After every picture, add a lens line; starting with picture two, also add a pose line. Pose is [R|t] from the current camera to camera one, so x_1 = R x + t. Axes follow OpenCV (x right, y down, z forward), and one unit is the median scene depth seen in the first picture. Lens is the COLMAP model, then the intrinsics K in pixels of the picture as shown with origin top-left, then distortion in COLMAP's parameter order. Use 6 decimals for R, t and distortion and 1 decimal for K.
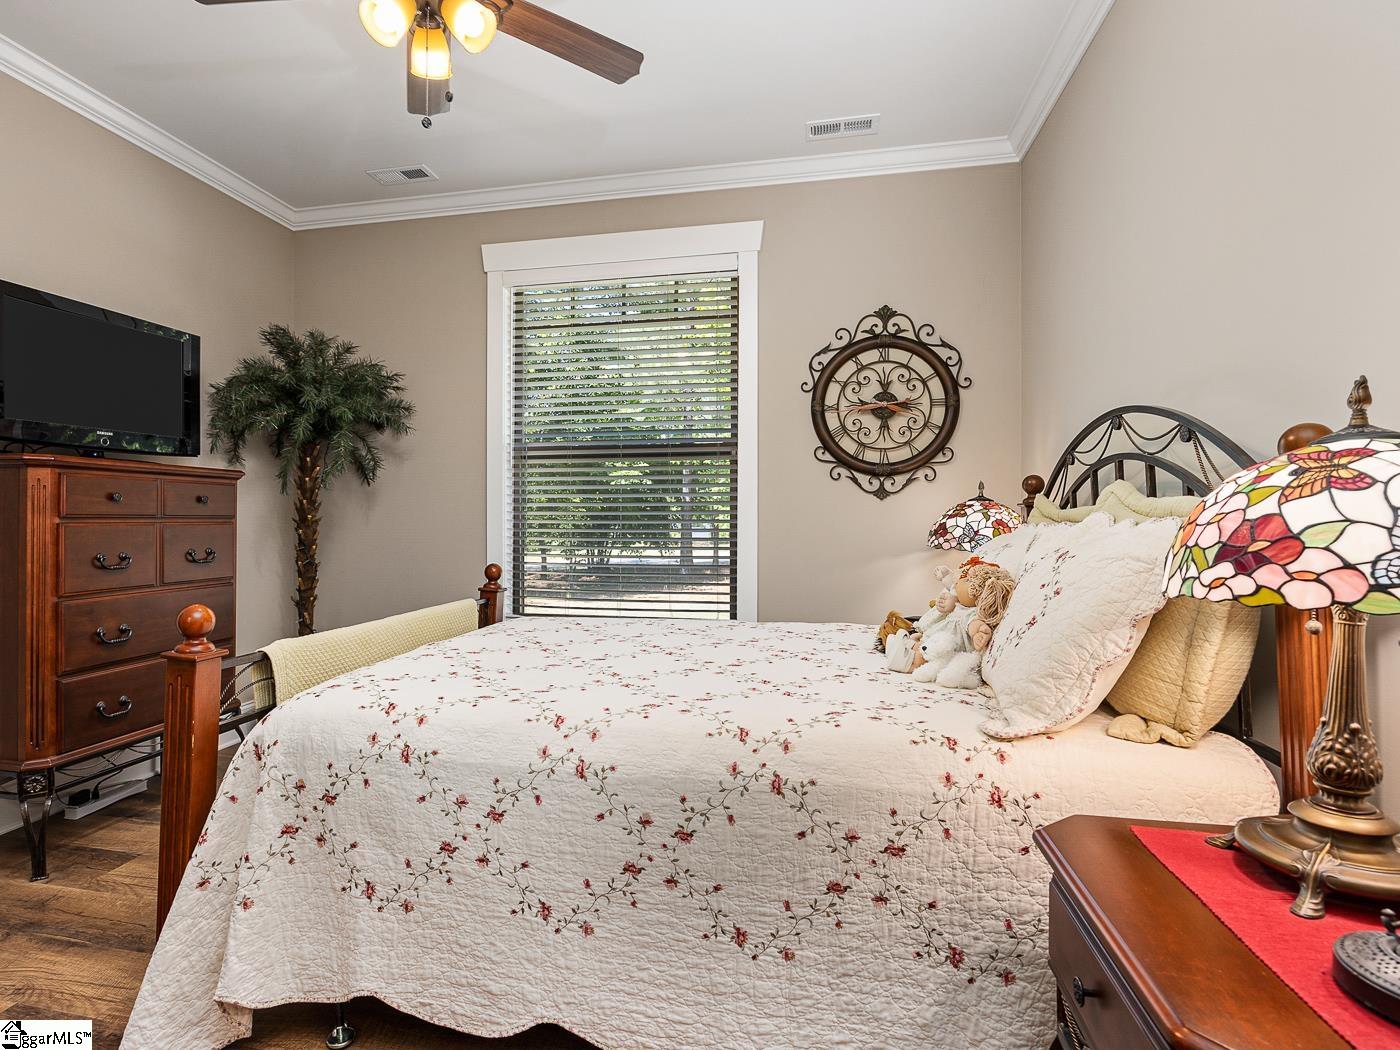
lens RADIAL K [[735.1, 0, 693.0], [0, 735.1, 527.2], [0, 0, 1]] dist [-0.025340, 0.002348]
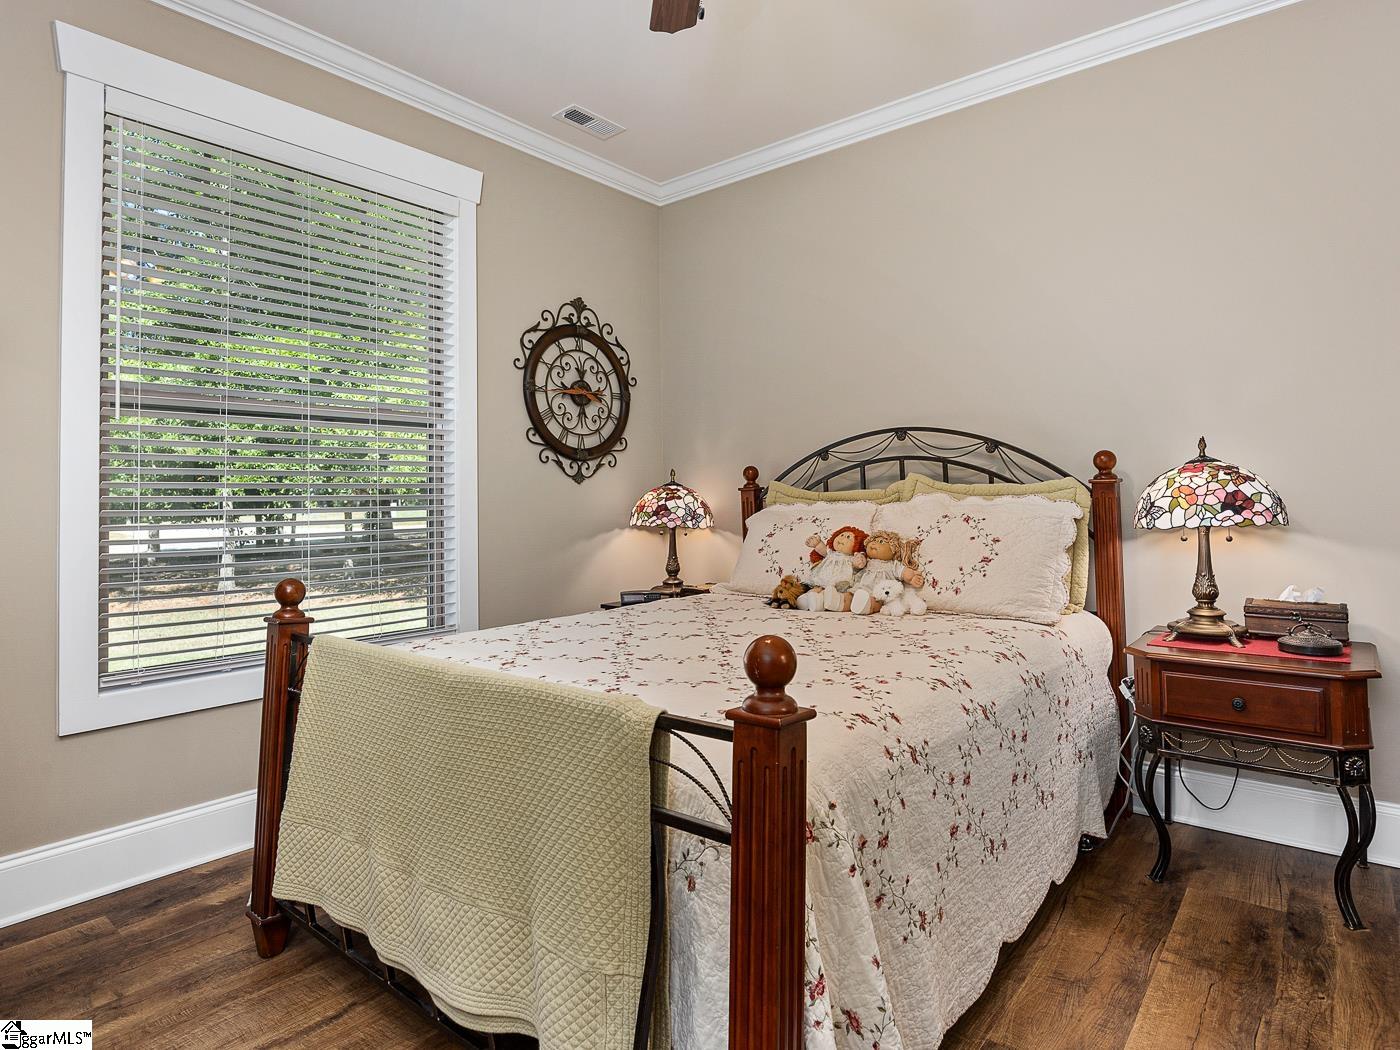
lens RADIAL K [[780.3, 0, 693.0], [0, 780.3, 473.6], [0, 0, 1]] dist [-0.003027, -0.000192]
pose [[0.483342, 0.023249, 0.875123, -0.624424], [0.025152, 0.998866, -0.040429, -0.003501], [-0.875070, 0.041552, 0.482209, 0.332436]]
